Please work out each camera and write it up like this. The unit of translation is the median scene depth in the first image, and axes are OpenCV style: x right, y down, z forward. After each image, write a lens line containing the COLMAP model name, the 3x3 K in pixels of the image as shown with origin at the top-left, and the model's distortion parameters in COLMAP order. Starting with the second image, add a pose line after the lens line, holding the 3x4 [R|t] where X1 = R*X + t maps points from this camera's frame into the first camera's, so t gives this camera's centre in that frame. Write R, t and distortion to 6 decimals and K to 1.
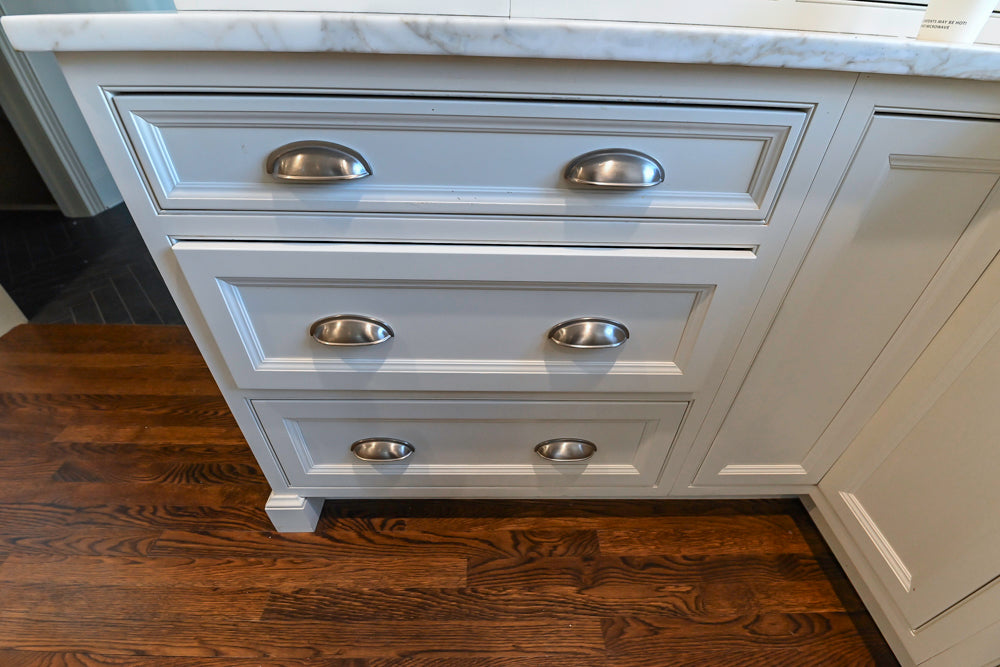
lens RADIAL K [[416.7, 0, 503.0], [0, 416.7, 323.9], [0, 0, 1]] dist [-0.019978, -0.004070]
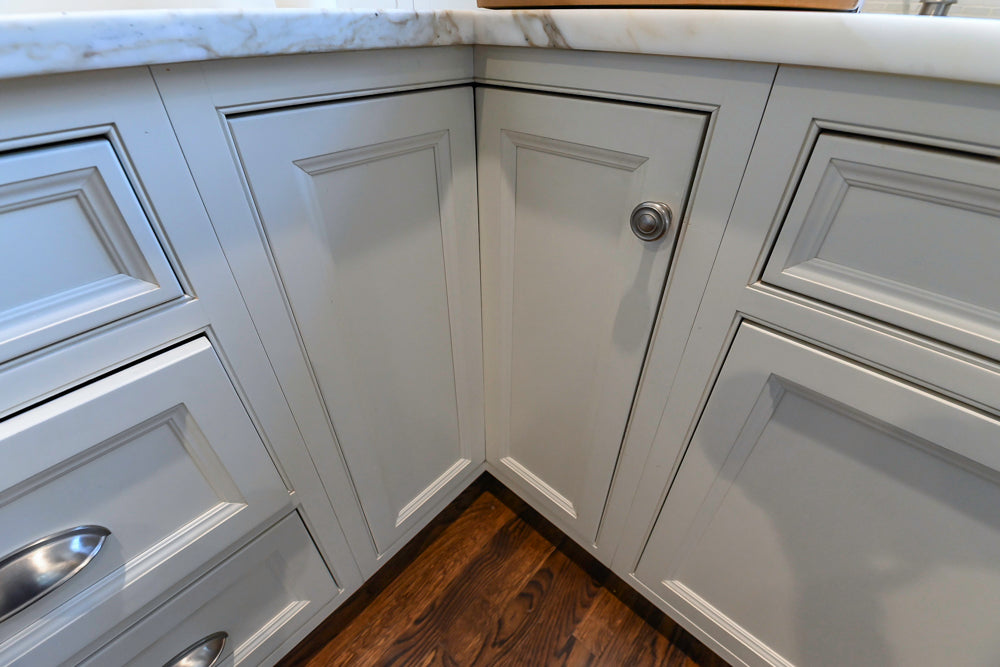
lens RADIAL K [[416.7, 0, 503.0], [0, 416.7, 323.9], [0, 0, 1]] dist [-0.019978, -0.004070]
pose [[0.677542, -0.450785, 0.581145, 0.383295], [0.443225, 0.880814, 0.166489, -0.062555], [-0.586931, 0.144774, 0.796588, 0.116276]]
